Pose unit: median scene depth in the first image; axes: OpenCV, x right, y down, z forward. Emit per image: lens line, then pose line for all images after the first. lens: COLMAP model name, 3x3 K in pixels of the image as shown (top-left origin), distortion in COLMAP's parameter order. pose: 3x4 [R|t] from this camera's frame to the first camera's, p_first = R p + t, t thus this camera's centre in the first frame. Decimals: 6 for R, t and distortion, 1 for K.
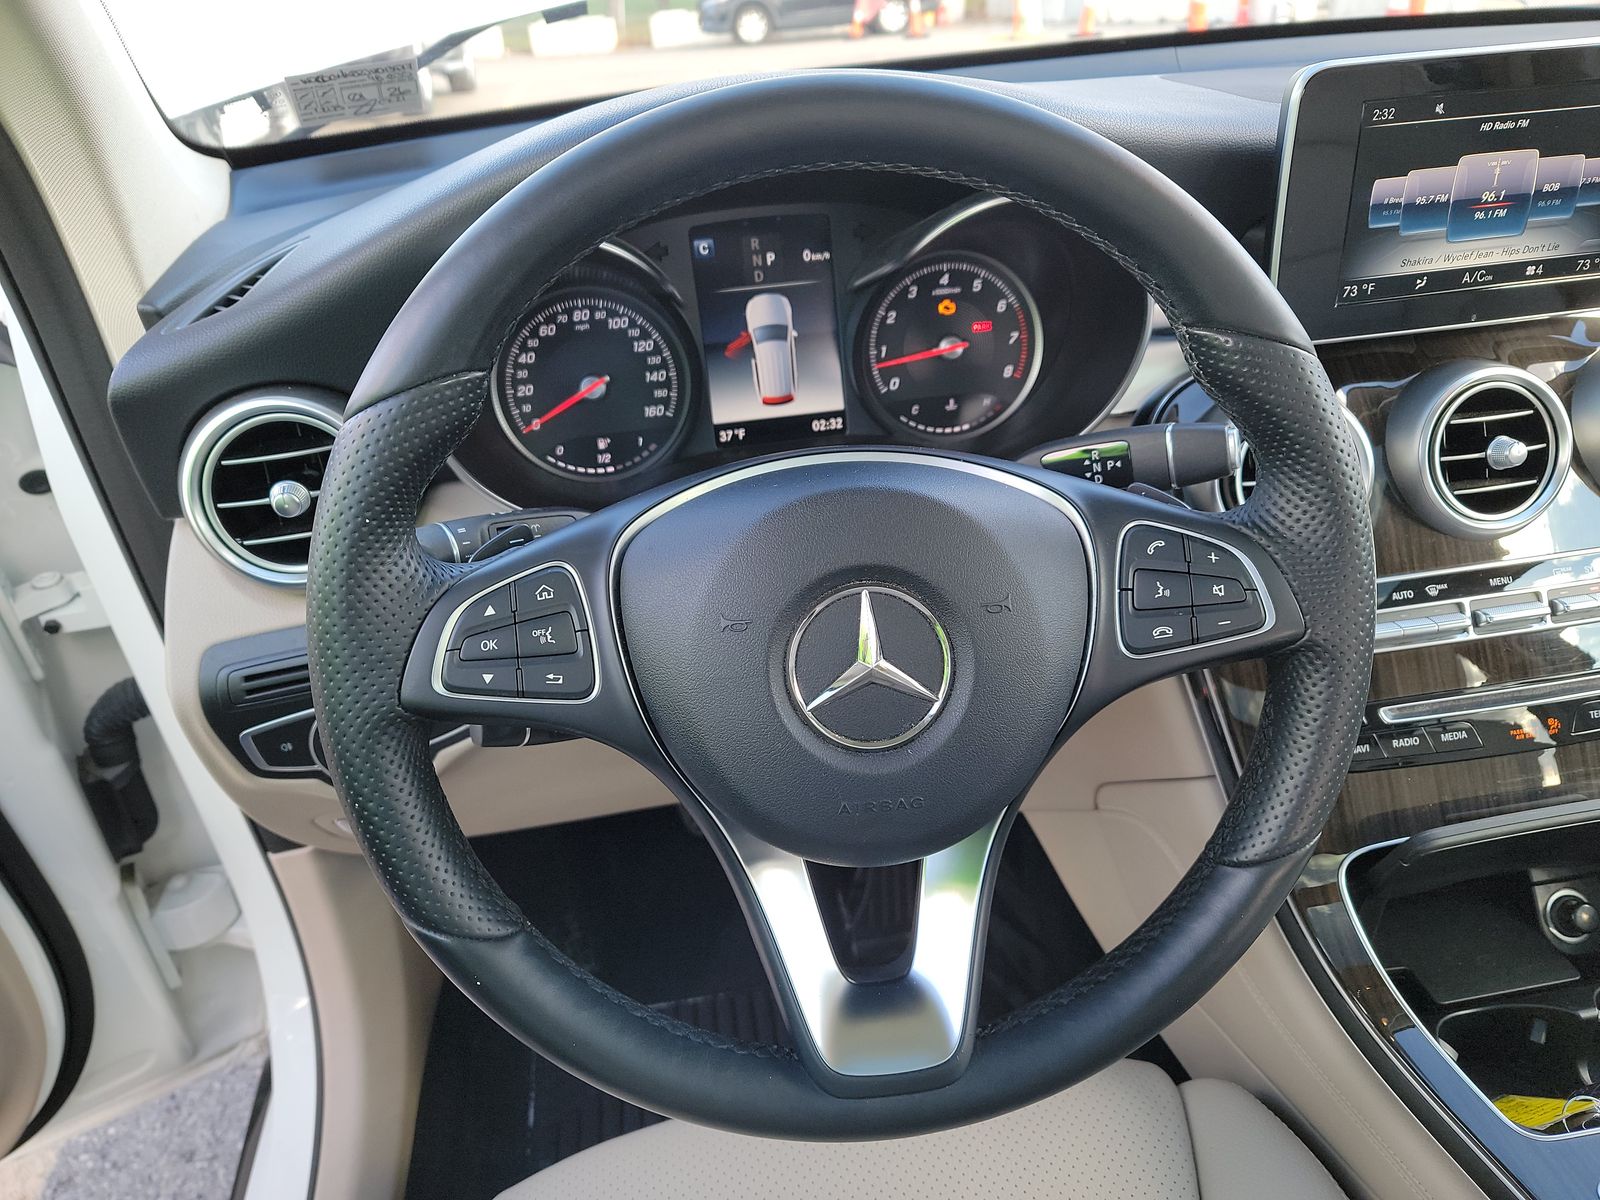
lens RADIAL K [[929.3, 0, 800.0], [0, 929.3, 600.0], [0, 0, 1]] dist [-0.055281, 0.035369]
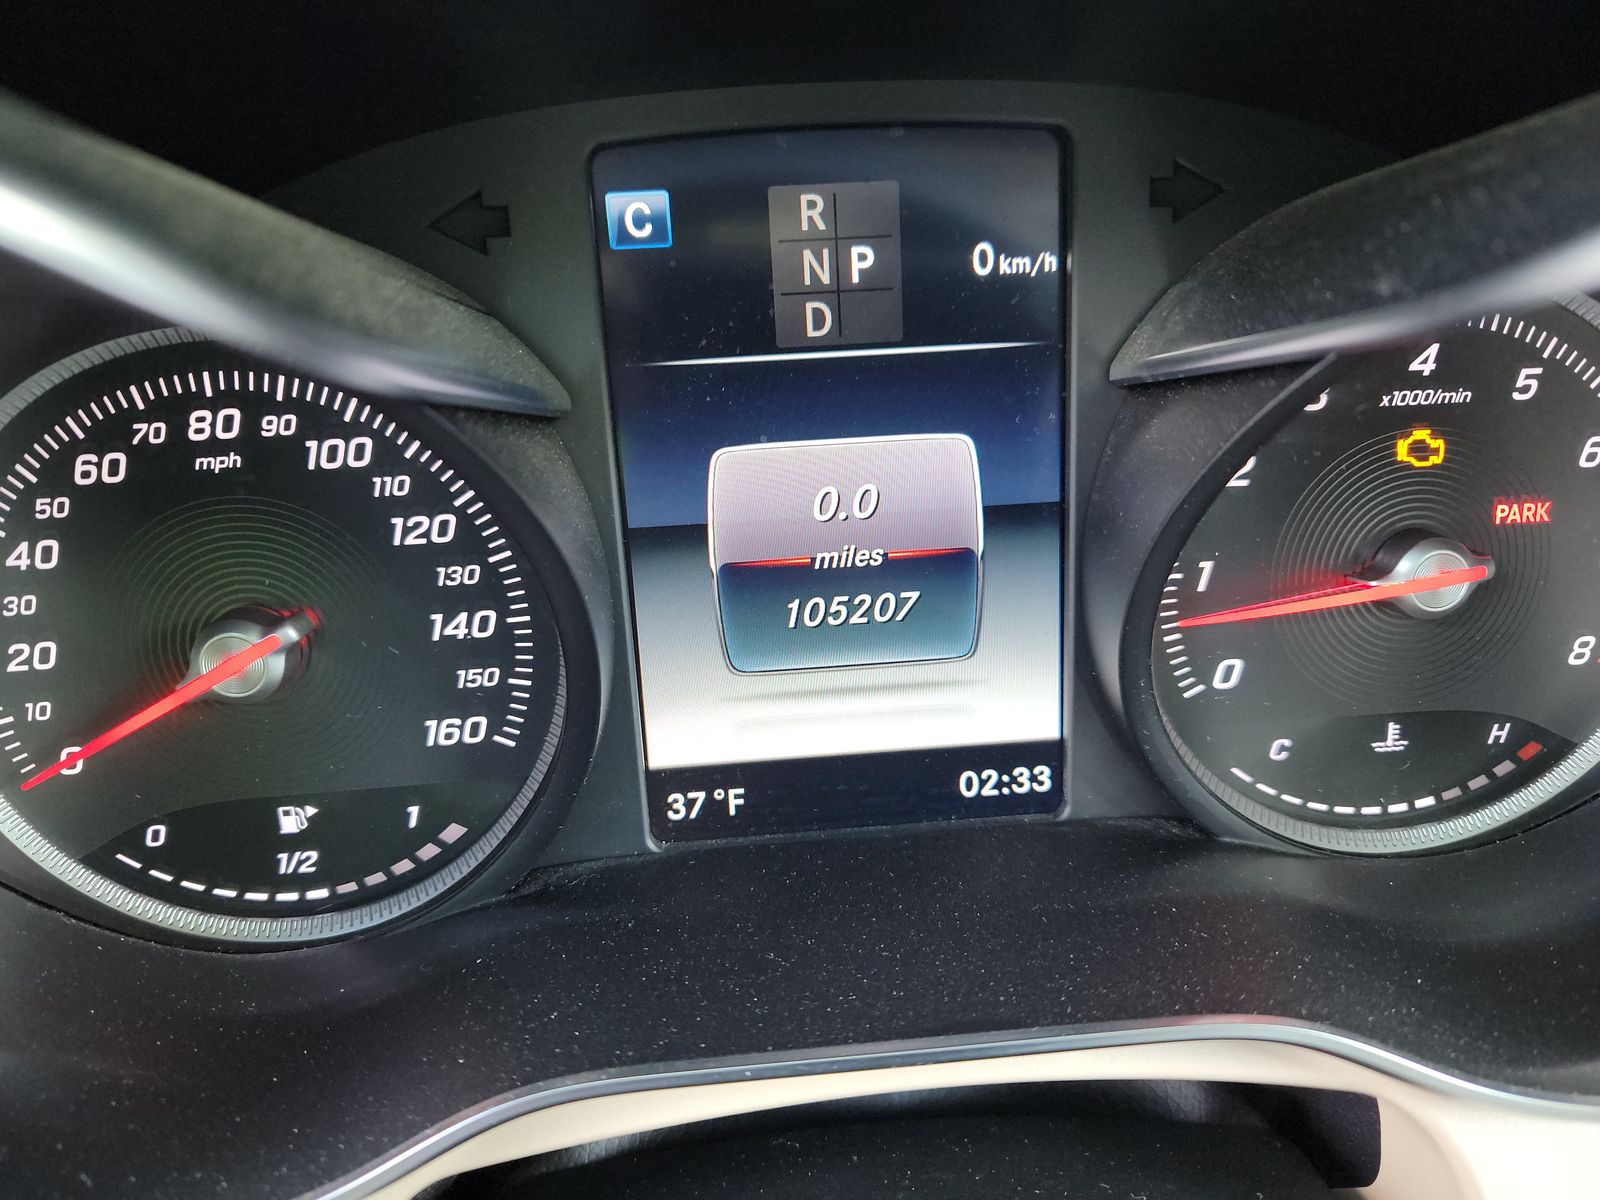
lens RADIAL K [[1118.5, 0, 800.0], [0, 1118.5, 600.0], [0, 0, 1]] dist [-0.076055, 0.066863]
pose [[0.997483, 0.058383, -0.040240, -0.030120], [-0.060184, 0.997167, -0.045125, -0.238496], [0.037492, 0.047433, 0.998171, 0.632022]]
